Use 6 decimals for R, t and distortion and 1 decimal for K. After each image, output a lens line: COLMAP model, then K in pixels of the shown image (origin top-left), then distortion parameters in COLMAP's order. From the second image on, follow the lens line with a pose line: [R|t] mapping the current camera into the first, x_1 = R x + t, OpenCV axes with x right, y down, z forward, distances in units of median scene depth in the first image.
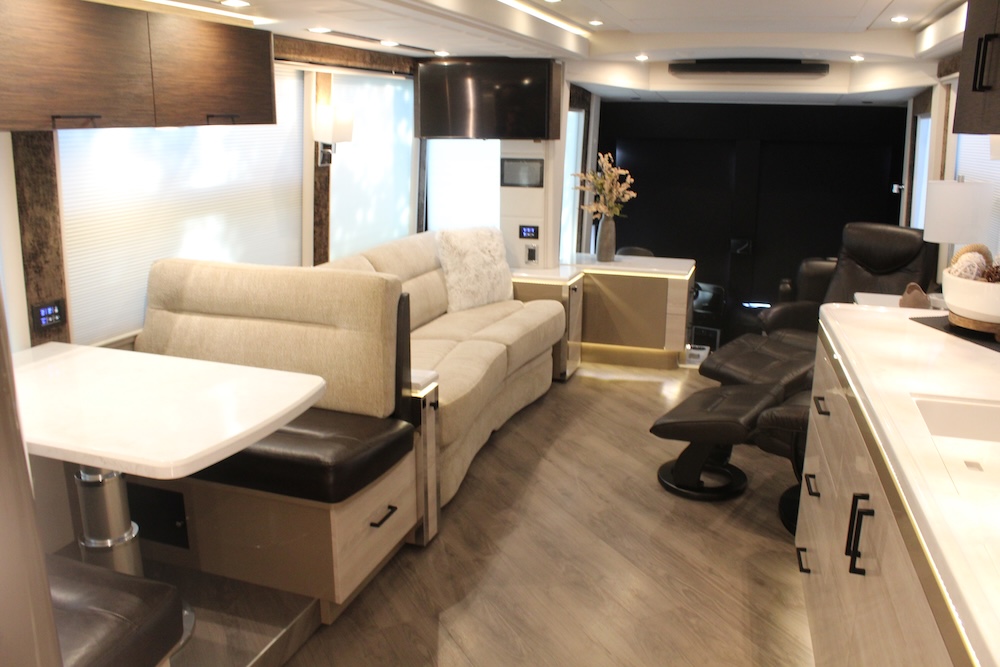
lens RADIAL K [[829.0, 0, 500.0], [0, 829.0, 333.5], [0, 0, 1]] dist [-0.159525, 0.138905]
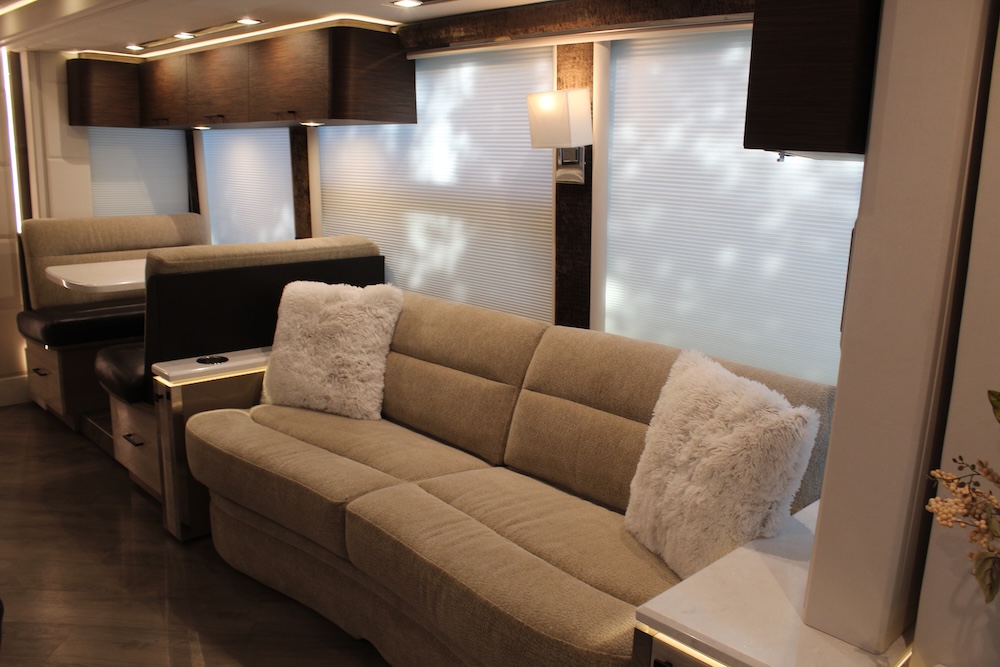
lens RADIAL K [[829.0, 0, 500.0], [0, 829.0, 333.5], [0, 0, 1]] dist [-0.159525, 0.138905]
pose [[-0.457890, 0.164845, -0.873592, 0.387447], [-0.258637, 0.915452, 0.308308, -0.264890], [0.850555, 0.367115, -0.376541, 1.154771]]
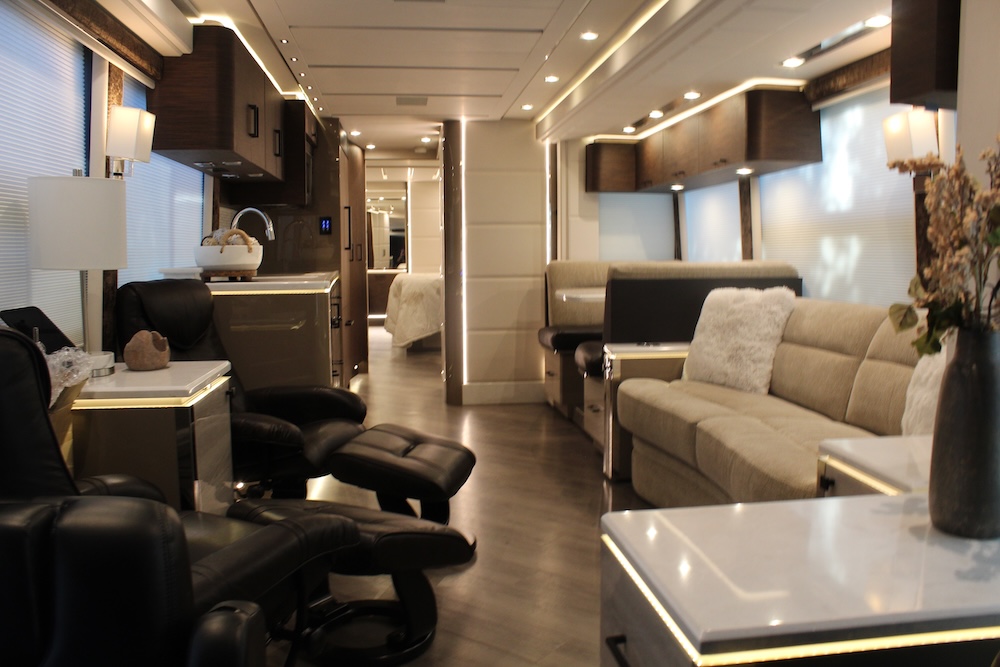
lens RADIAL K [[829.0, 0, 500.0], [0, 829.0, 333.5], [0, 0, 1]] dist [-0.159525, 0.138905]
pose [[-0.905319, 0.038313, -0.423001, 0.442277], [-0.107779, 0.942602, 0.316046, -0.254272], [0.410831, 0.331713, -0.849226, 1.417653]]
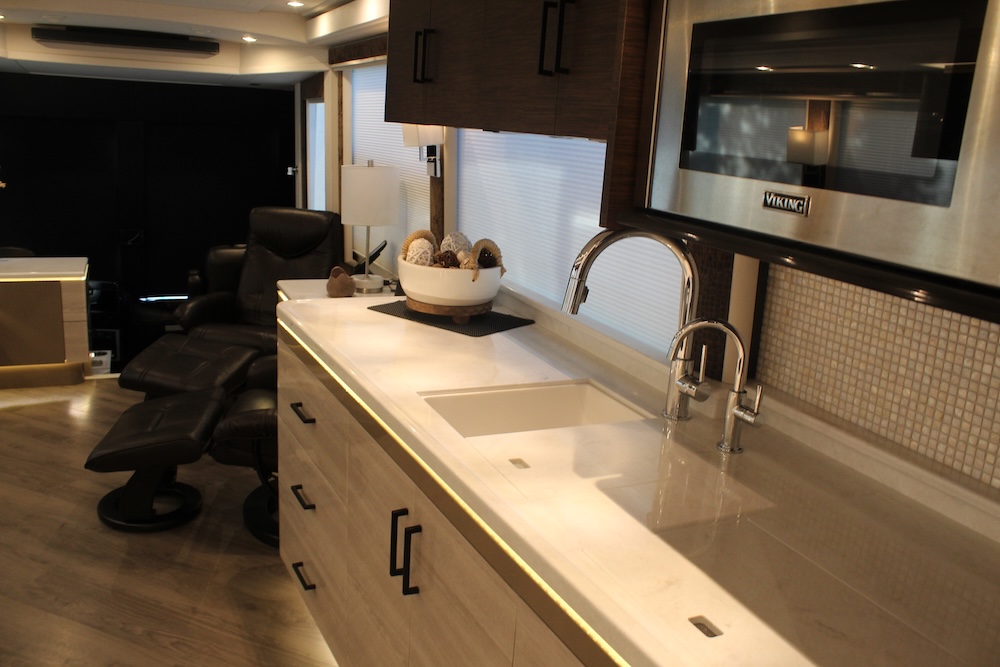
lens RADIAL K [[829.0, 0, 500.0], [0, 829.0, 333.5], [0, 0, 1]] dist [-0.159525, 0.138905]
pose [[0.731678, -0.124183, 0.670243, -0.035685], [0.107216, 0.991992, 0.066753, -0.024243], [-0.673165, 0.023019, 0.739134, 0.088047]]
